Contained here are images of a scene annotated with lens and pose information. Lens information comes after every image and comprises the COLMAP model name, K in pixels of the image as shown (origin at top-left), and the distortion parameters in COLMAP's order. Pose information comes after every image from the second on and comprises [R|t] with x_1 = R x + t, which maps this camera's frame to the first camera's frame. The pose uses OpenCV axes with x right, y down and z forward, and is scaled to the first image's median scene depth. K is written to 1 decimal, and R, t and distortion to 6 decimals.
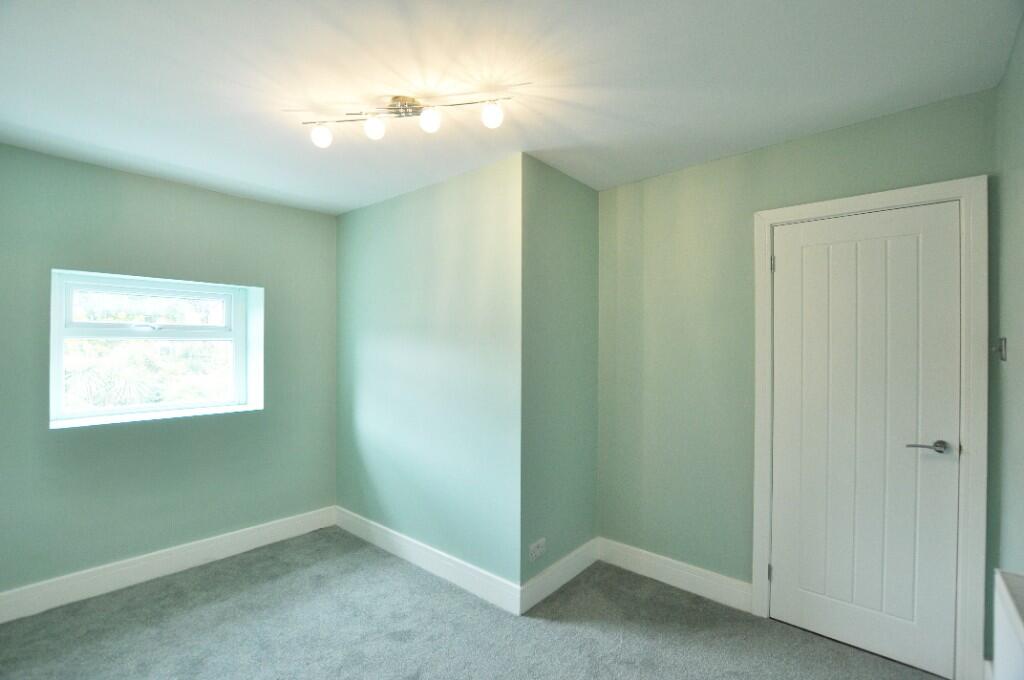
lens RADIAL K [[432.2, 0, 512.2], [0, 432.2, 344.2], [0, 0, 1]] dist [-0.028202, 0.000771]
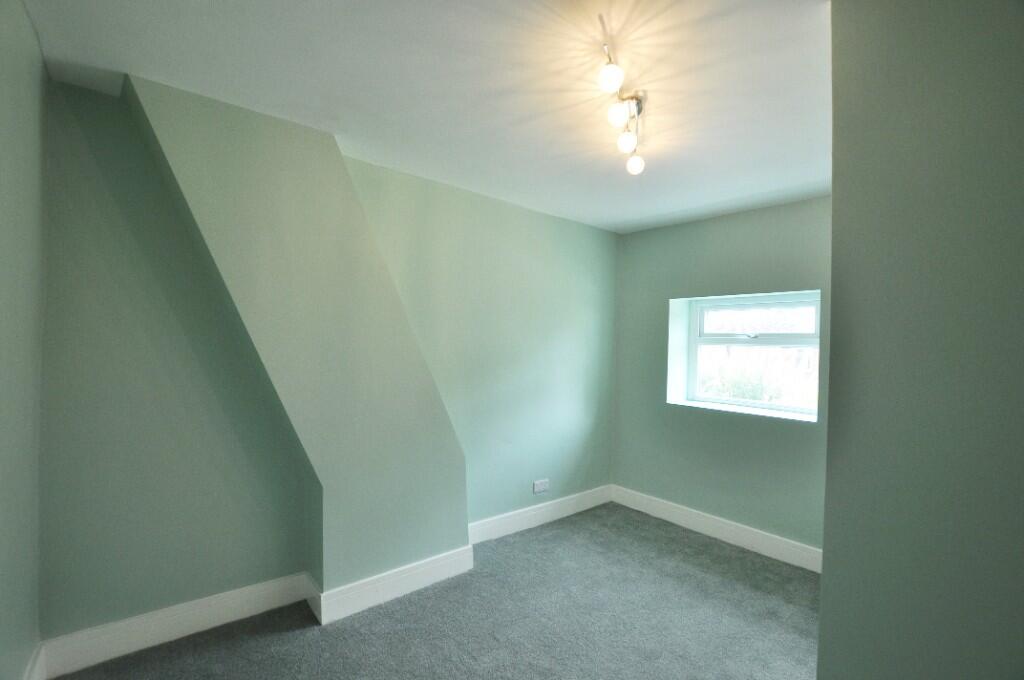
lens RADIAL K [[432.2, 0, 512.2], [0, 432.2, 344.2], [0, 0, 1]] dist [-0.028202, 0.000771]
pose [[-0.119323, -0.000763, -0.992855, 0.506376], [-0.020905, 0.999780, 0.001744, -0.005167], [0.992635, 0.020964, -0.119313, 0.573661]]
